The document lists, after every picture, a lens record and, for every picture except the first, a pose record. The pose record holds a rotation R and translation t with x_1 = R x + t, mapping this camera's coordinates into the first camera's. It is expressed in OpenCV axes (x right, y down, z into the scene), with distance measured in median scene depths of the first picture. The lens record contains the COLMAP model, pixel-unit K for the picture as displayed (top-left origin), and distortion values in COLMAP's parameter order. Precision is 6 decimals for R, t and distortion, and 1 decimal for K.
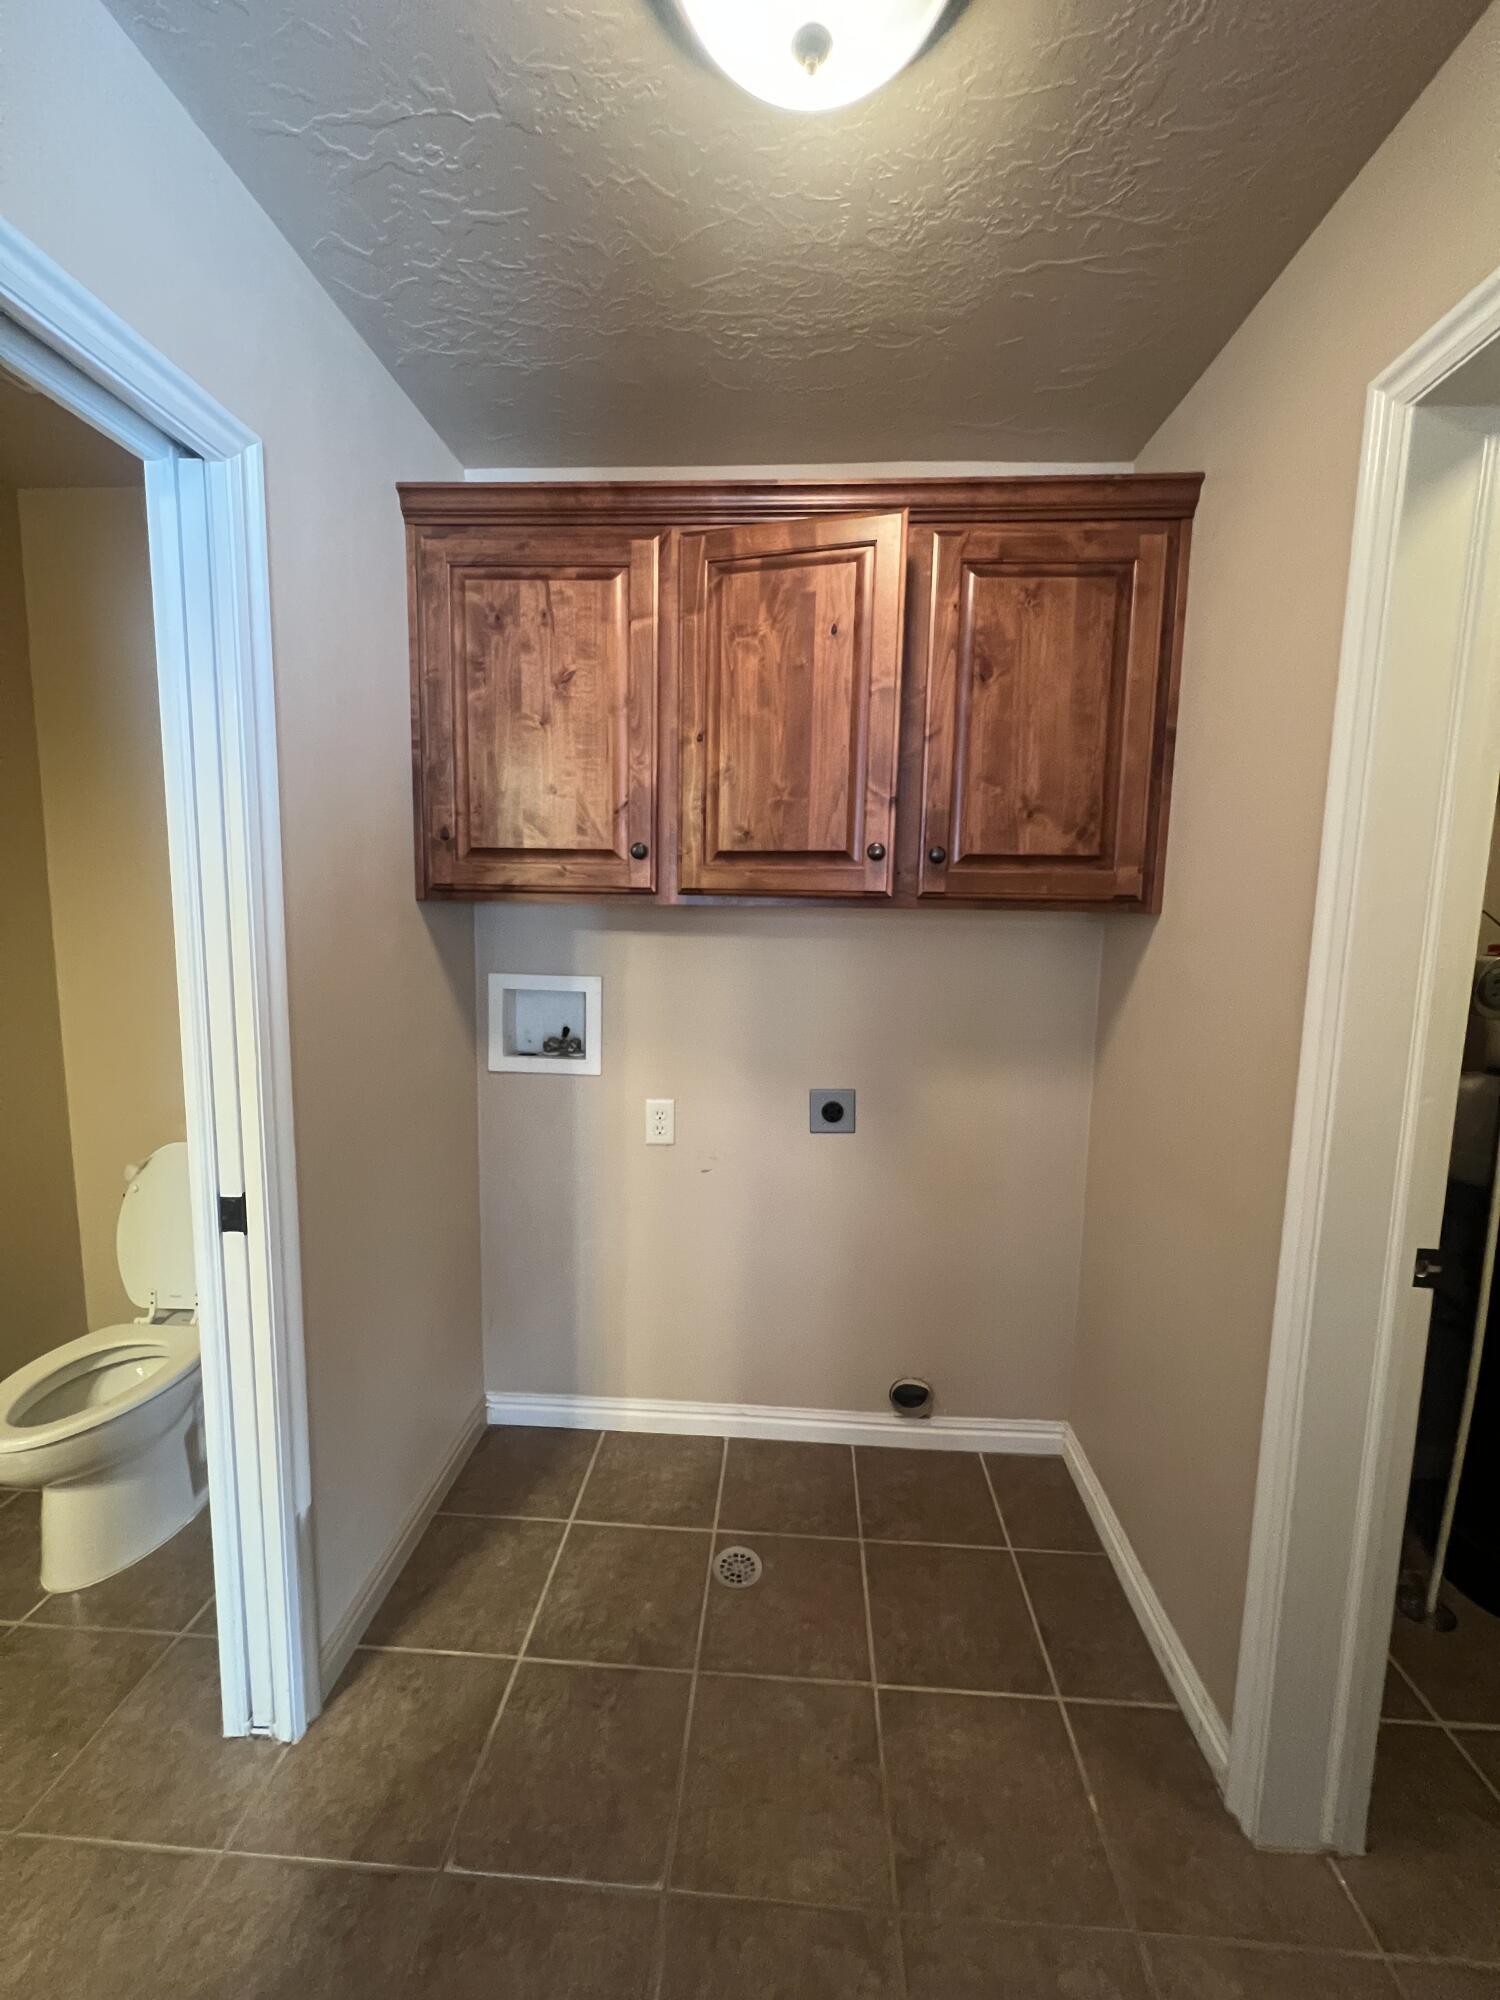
lens RADIAL K [[794.0, 0, 749.9], [0, 794.0, 998.3], [0, 0, 1]] dist [-0.005682, -0.000129]
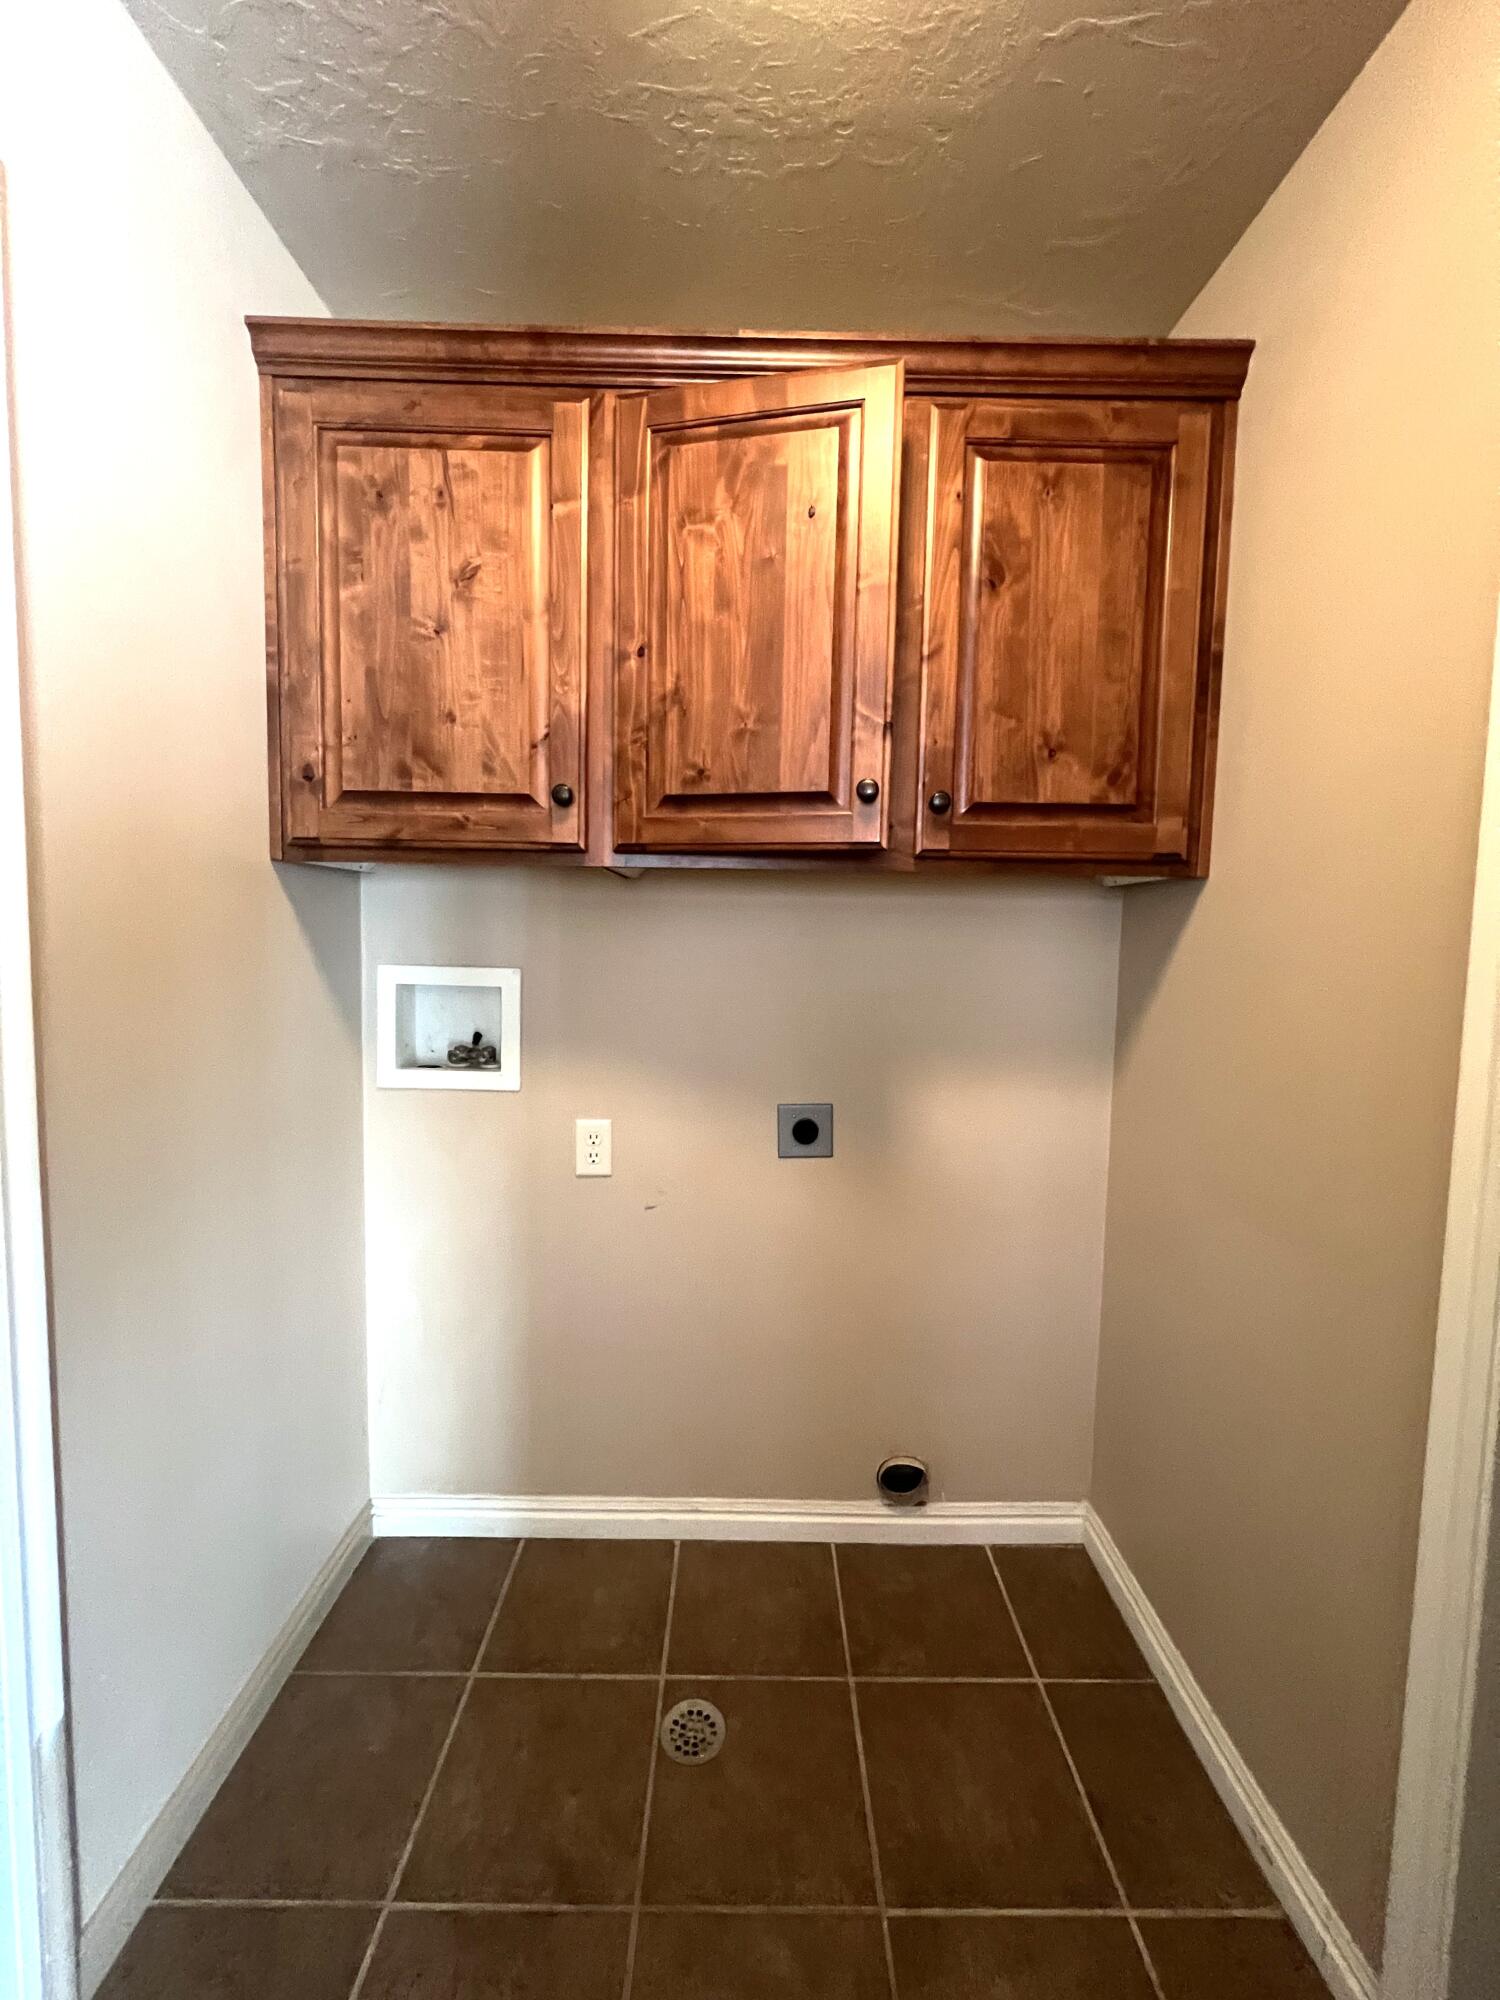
lens RADIAL K [[794.0, 0, 750.7], [0, 794.0, 996.3], [0, 0, 1]] dist [-0.005682, -0.000129]
pose [[0.997765, -0.004362, 0.066671, -0.008397], [0.007295, 0.999013, -0.043814, 0.048764], [-0.066414, 0.044202, 0.996813, 0.223310]]
